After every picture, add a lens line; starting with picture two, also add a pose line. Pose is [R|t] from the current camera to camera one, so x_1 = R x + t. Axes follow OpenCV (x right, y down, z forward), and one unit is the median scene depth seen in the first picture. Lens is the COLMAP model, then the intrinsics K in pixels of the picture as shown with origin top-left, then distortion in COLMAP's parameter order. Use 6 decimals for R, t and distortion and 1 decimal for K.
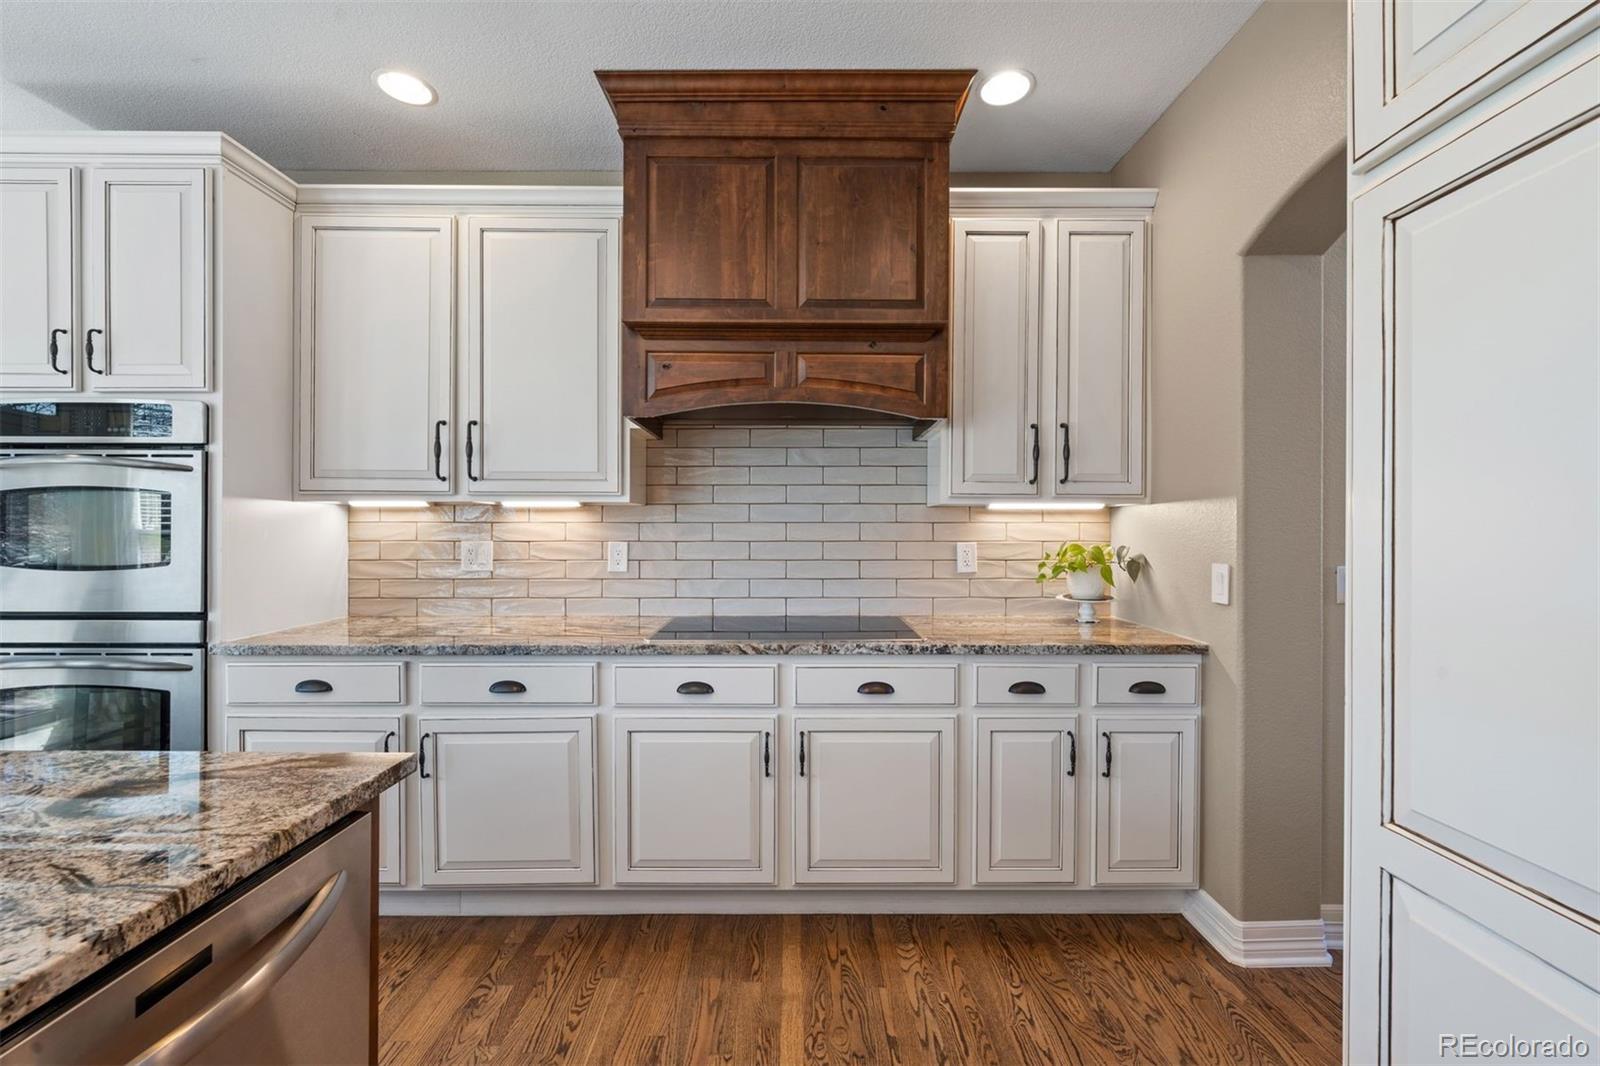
lens RADIAL K [[648.3, 0, 803.7], [0, 648.3, 536.0], [0, 0, 1]] dist [0.000686, 0.000339]
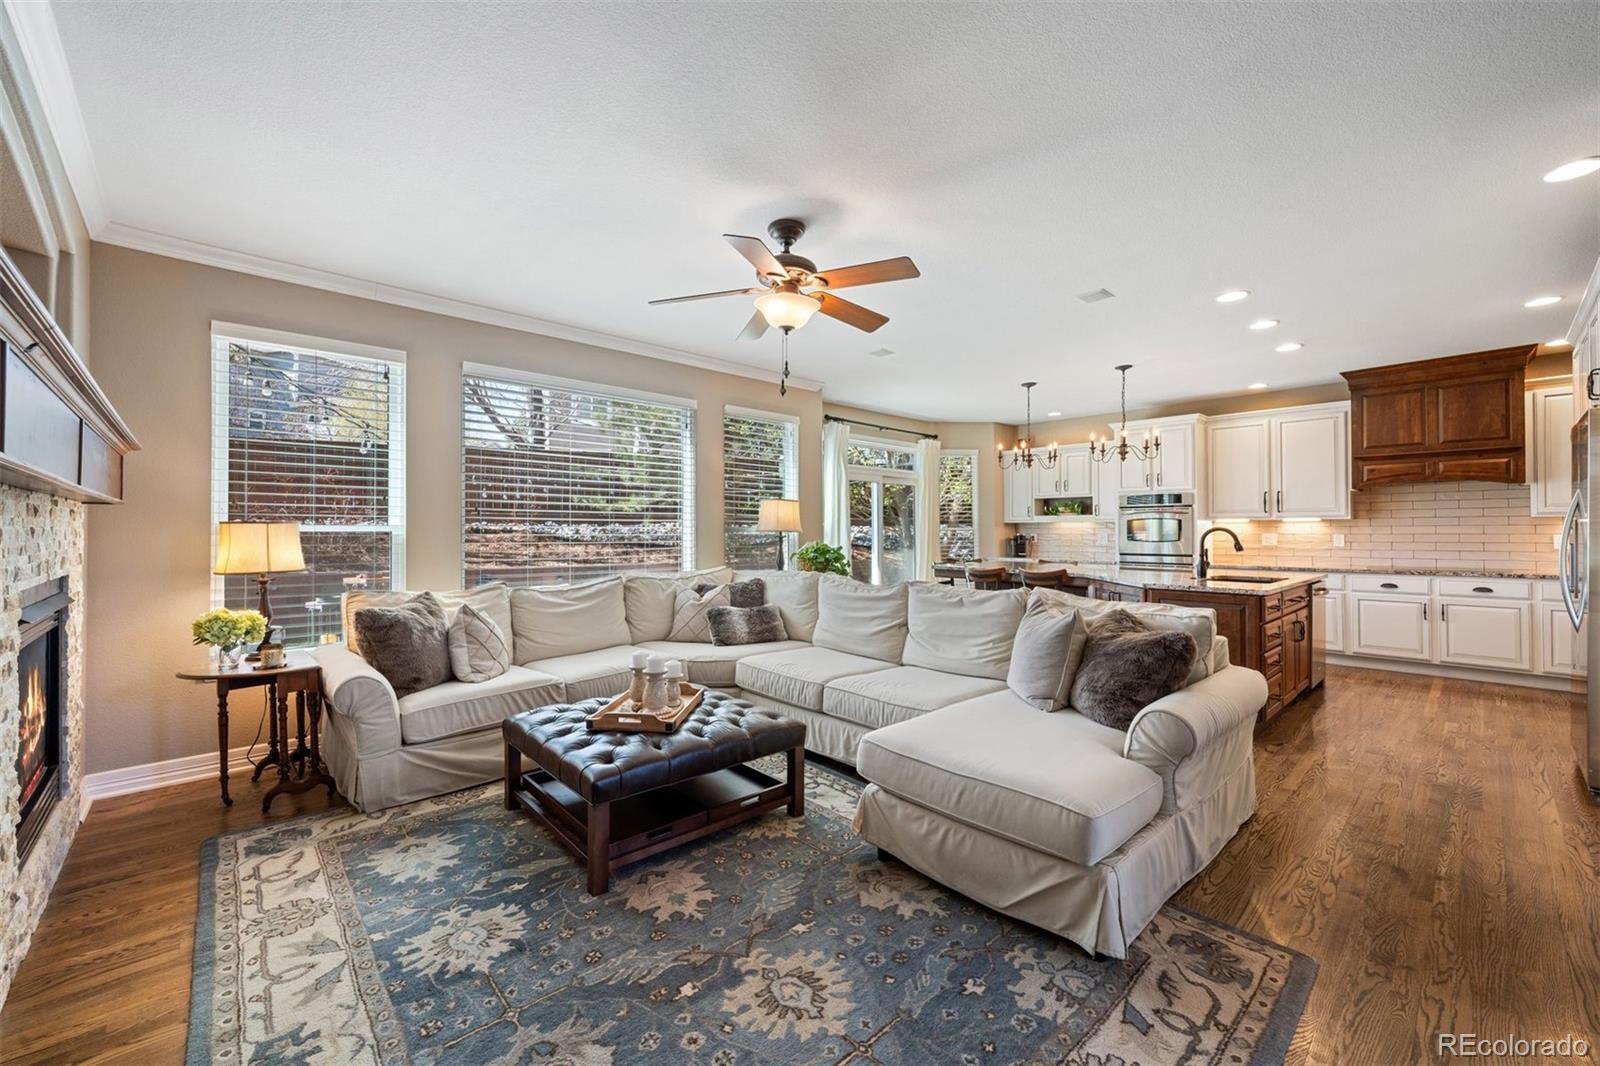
lens RADIAL K [[648.3, 0, 800.1], [0, 648.3, 522.9], [0, 0, 1]] dist [0.000686, 0.000339]
pose [[0.677442, -0.013541, -0.735452, 0.167417], [0.001741, 0.999857, -0.016806, 0.004838], [0.735574, 0.010105, 0.677369, -2.673924]]
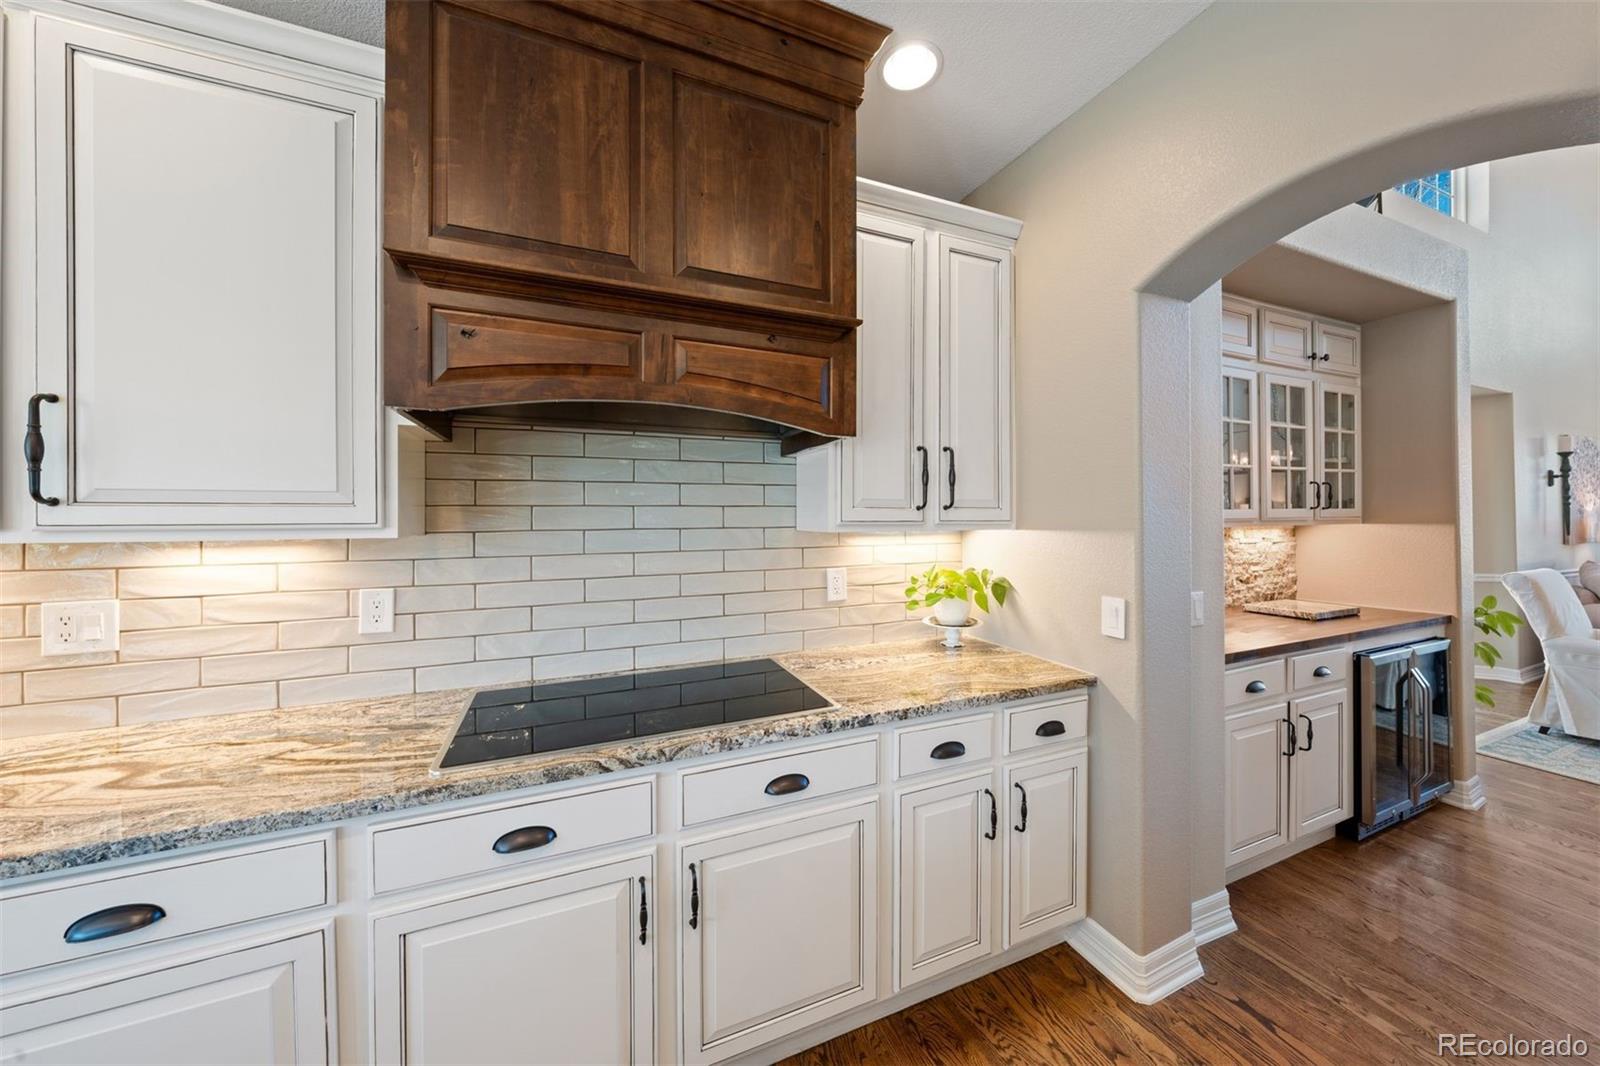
lens RADIAL K [[539.0, 0, 802.1], [0, 539.0, 518.6], [0, 0, 1]] dist [-0.002679, -0.000307]
pose [[0.924485, -0.005868, 0.381173, -0.110202], [0.007598, 0.999967, -0.003033, -0.074296], [-0.381142, 0.005700, 0.924499, 0.384266]]
